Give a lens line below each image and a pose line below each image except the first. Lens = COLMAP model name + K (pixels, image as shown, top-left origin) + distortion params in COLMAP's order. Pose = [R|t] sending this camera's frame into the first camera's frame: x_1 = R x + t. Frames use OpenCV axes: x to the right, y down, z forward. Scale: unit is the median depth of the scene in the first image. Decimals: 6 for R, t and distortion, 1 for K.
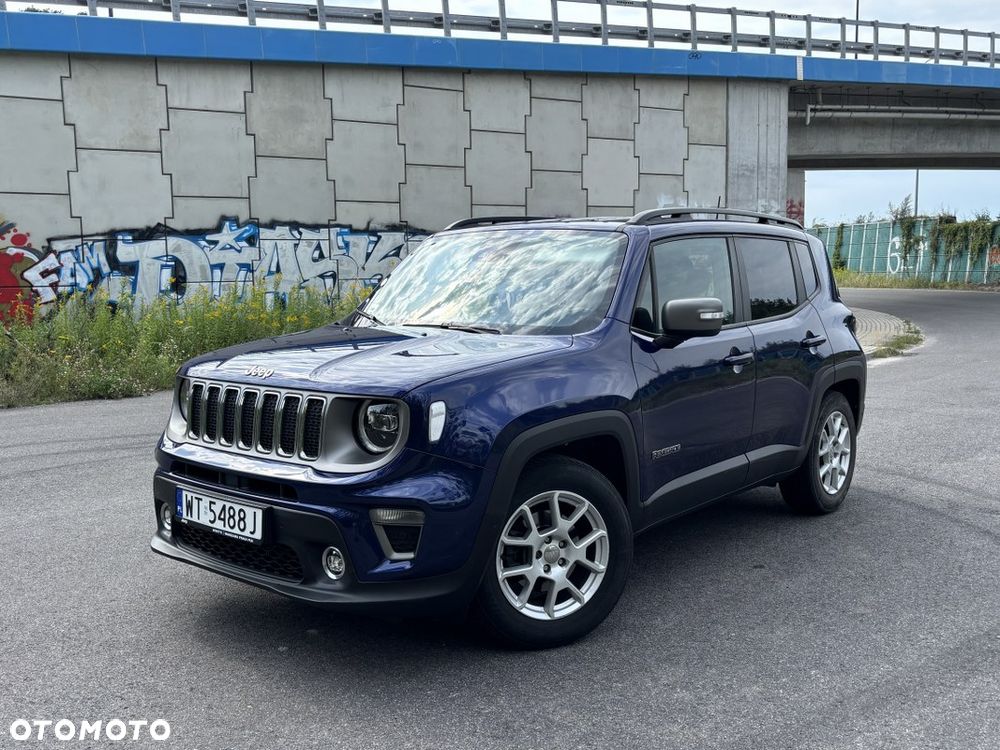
lens RADIAL K [[976.7, 0, 506.9], [0, 976.7, 379.7], [0, 0, 1]] dist [0.023480, 0.000000]
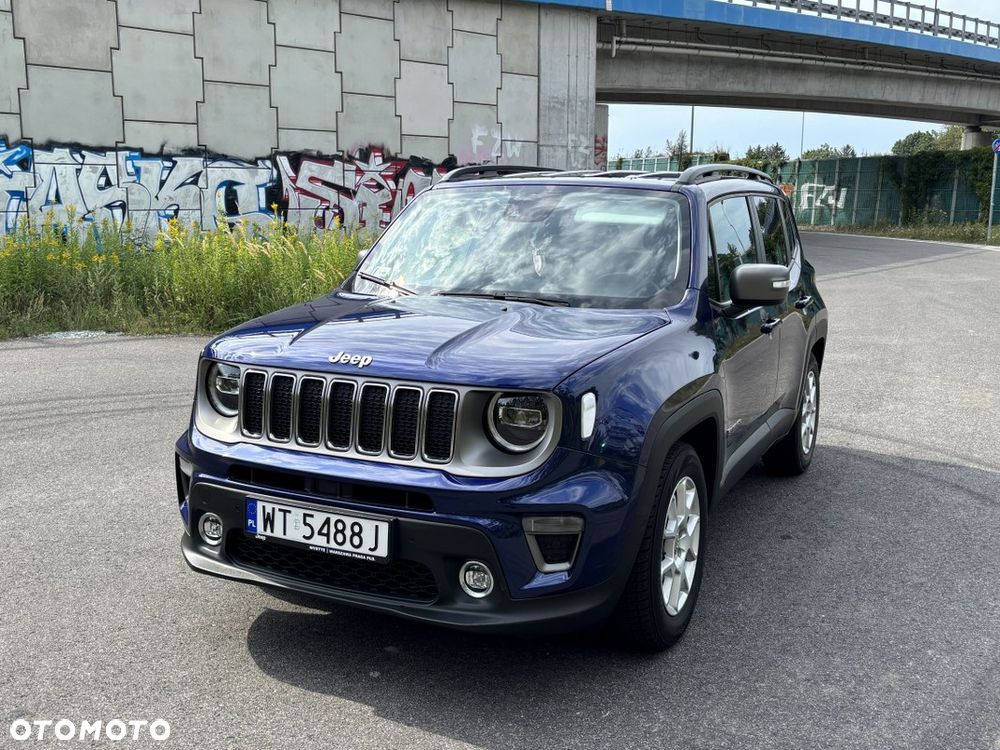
lens RADIAL K [[1022.5, 0, 506.7], [0, 1022.5, 369.5], [0, 0, 1]] dist [0.021215, 0.000000]
pose [[0.971712, -0.020967, 0.235238, -0.076671], [0.008001, 0.998402, 0.055941, -0.011089], [-0.236035, -0.052476, 0.970327, 0.023378]]
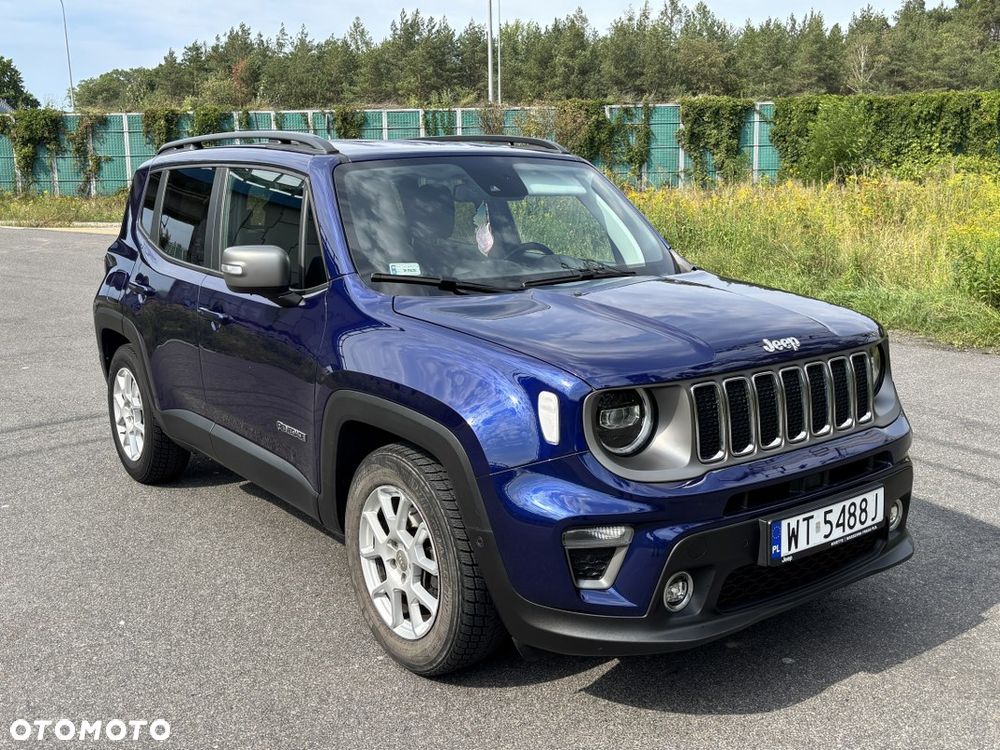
lens RADIAL K [[1022.5, 0, 494.8], [0, 1022.5, 379.9], [0, 0, 1]] dist [0.021215, 0.000000]
pose [[0.244222, -0.193730, 0.950171, -0.257354], [0.118799, 0.978437, 0.168958, -0.034584], [-0.962415, 0.071617, 0.261971, 0.233560]]
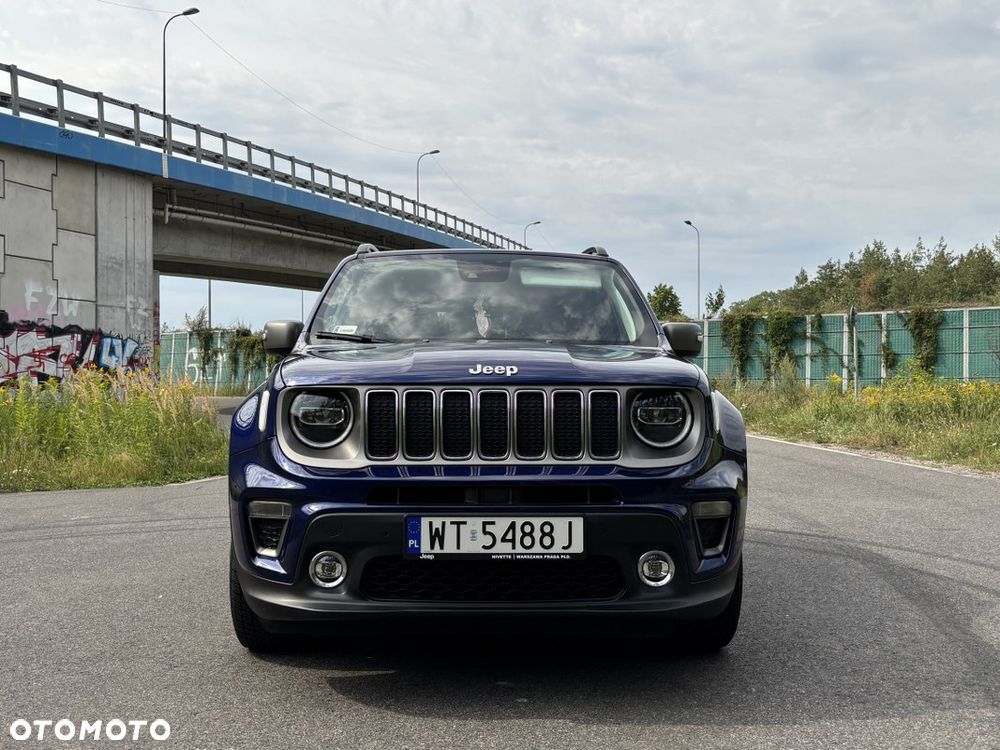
lens RADIAL K [[1022.5, 0, 497.2], [0, 1022.5, 361.5], [0, 0, 1]] dist [0.021215, 0.000000]
pose [[0.752156, 0.023610, 0.658562, -0.195526], [0.066936, 0.991452, -0.111993, 0.019745], [-0.655577, 0.128318, 0.744146, 0.075849]]
